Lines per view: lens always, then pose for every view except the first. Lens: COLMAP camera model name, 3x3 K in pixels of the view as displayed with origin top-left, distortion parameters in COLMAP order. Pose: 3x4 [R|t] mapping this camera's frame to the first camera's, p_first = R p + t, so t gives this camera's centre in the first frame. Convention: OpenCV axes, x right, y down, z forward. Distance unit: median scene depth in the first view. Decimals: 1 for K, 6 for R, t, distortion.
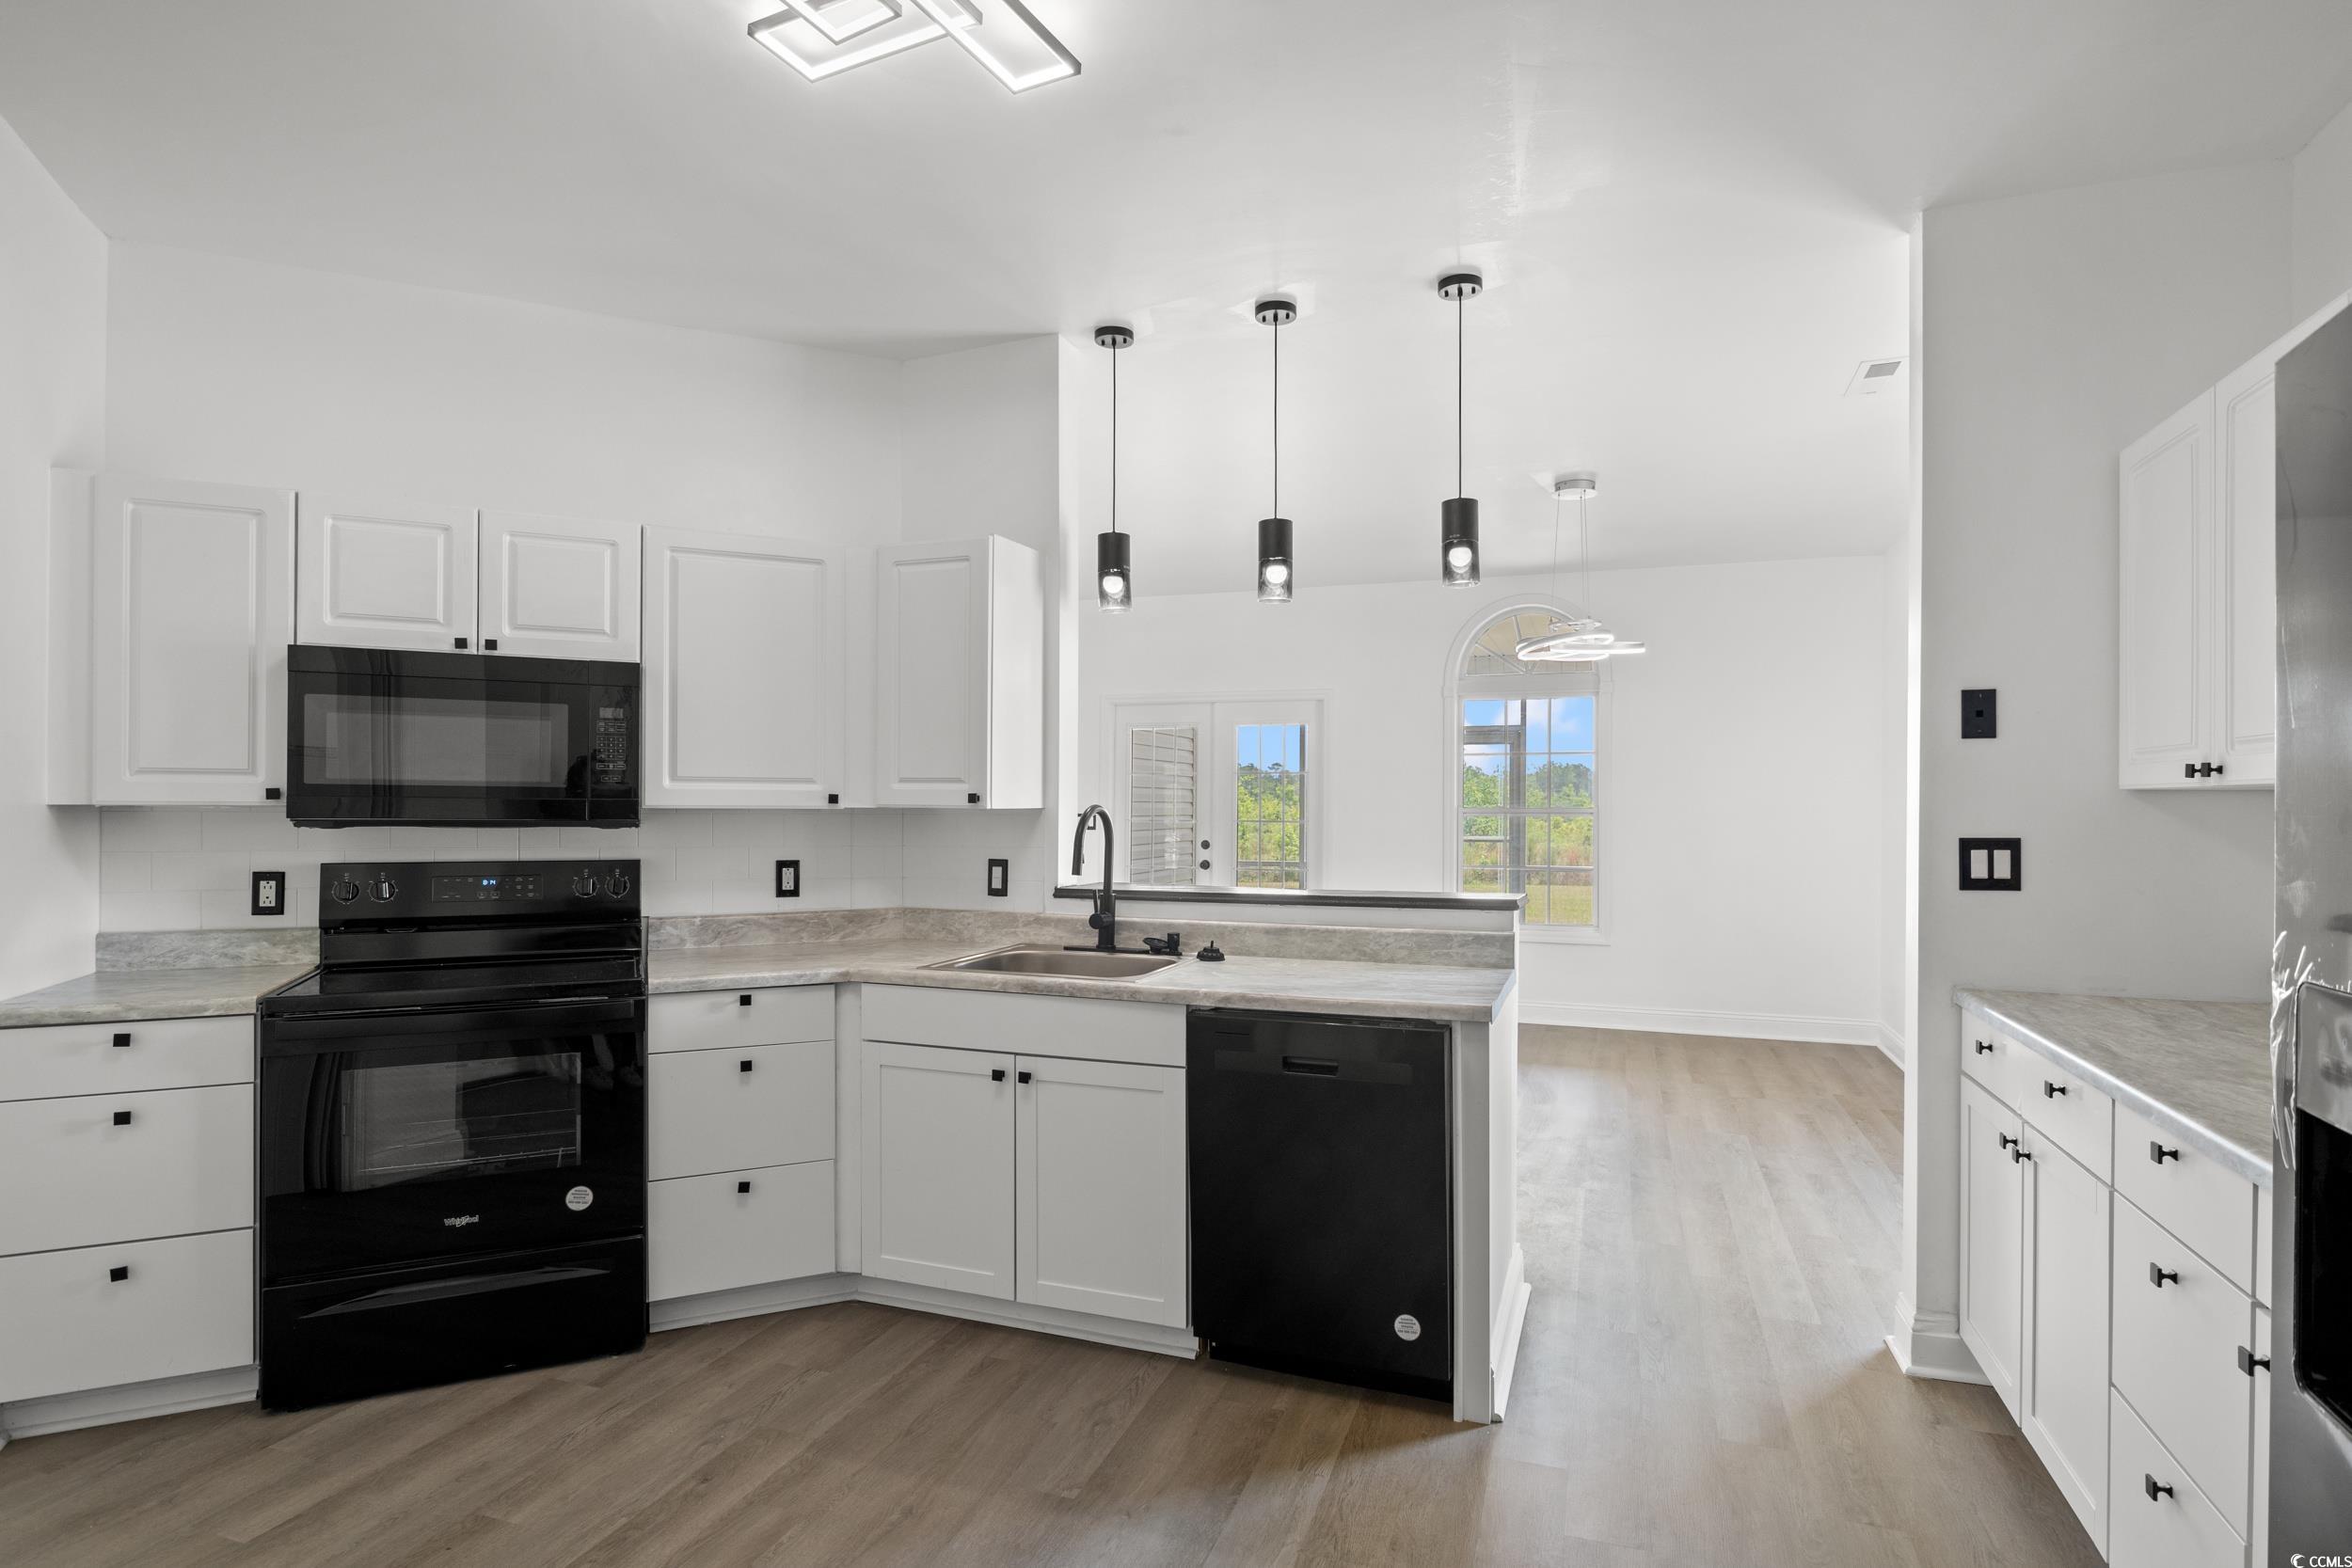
lens RADIAL K [[1180.0, 0, 1179.1], [0, 1180.0, 801.5], [0, 0, 1]] dist [0.015047, 0.000052]
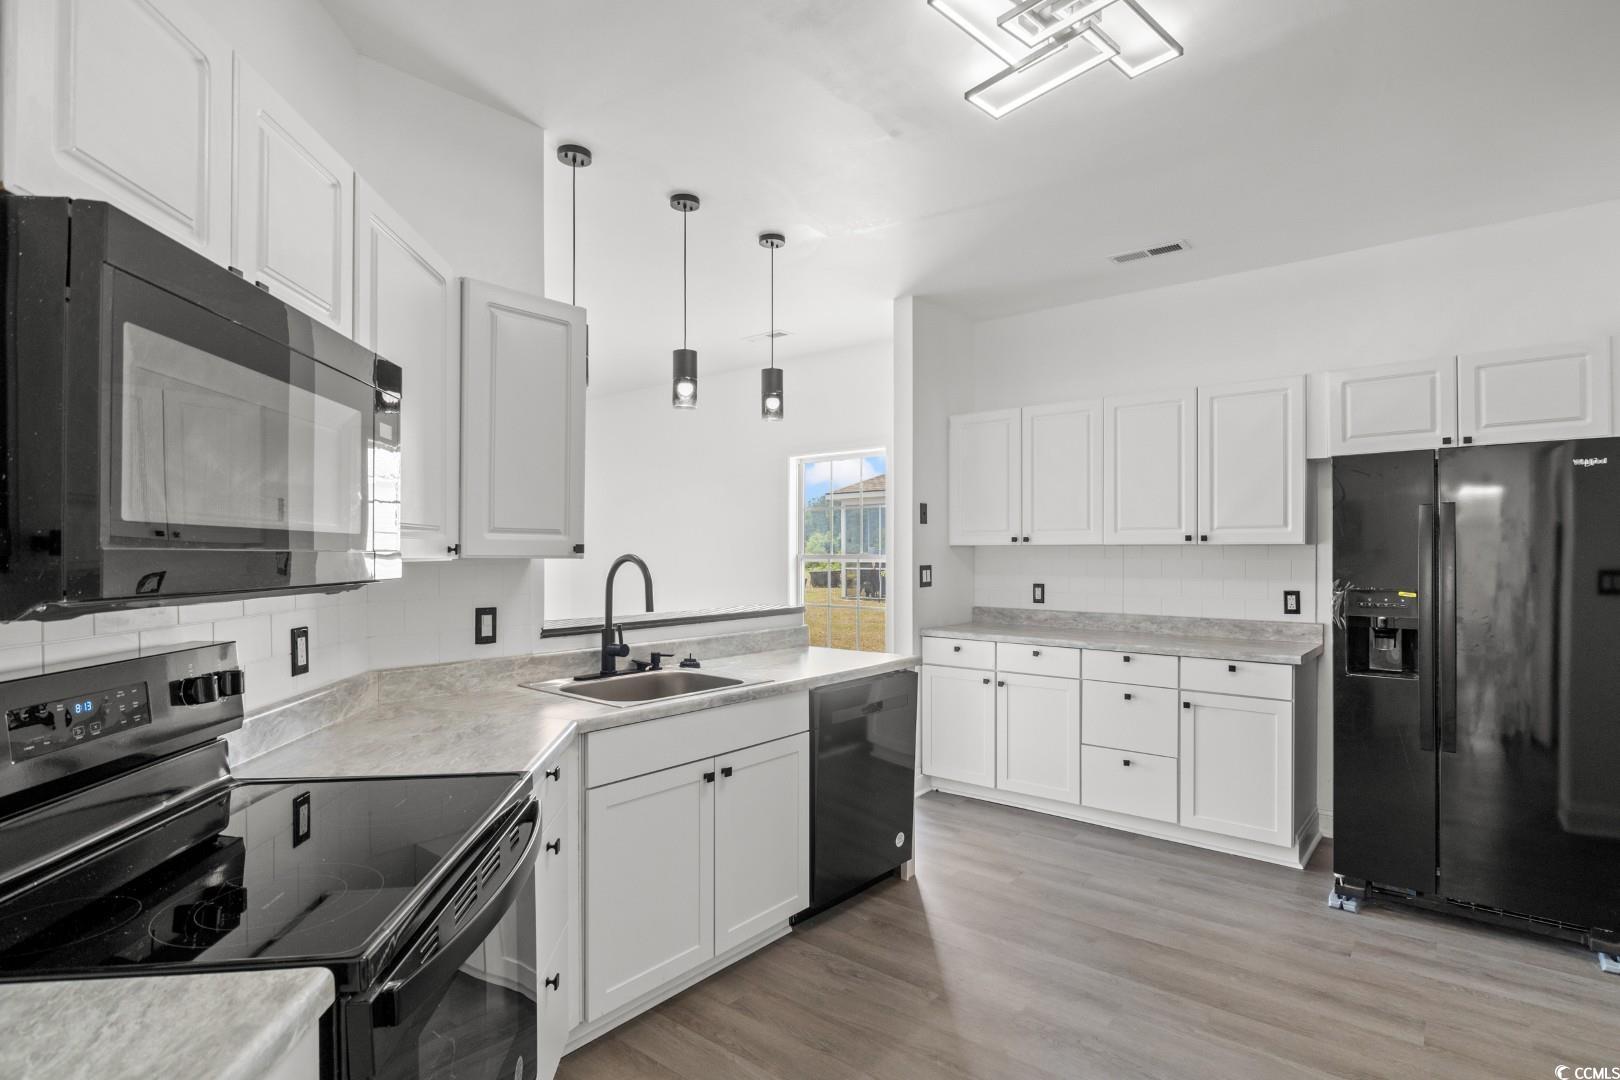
lens RADIAL K [[807.4, 0, 814.8], [0, 807.4, 546.9], [0, 0, 1]] dist [-0.004954, -0.001120]
pose [[0.333072, 0.003643, 0.942894, -0.832186], [0.004532, 0.999975, -0.005464, 0.001558], [-0.942890, 0.006094, 0.333047, 0.578408]]
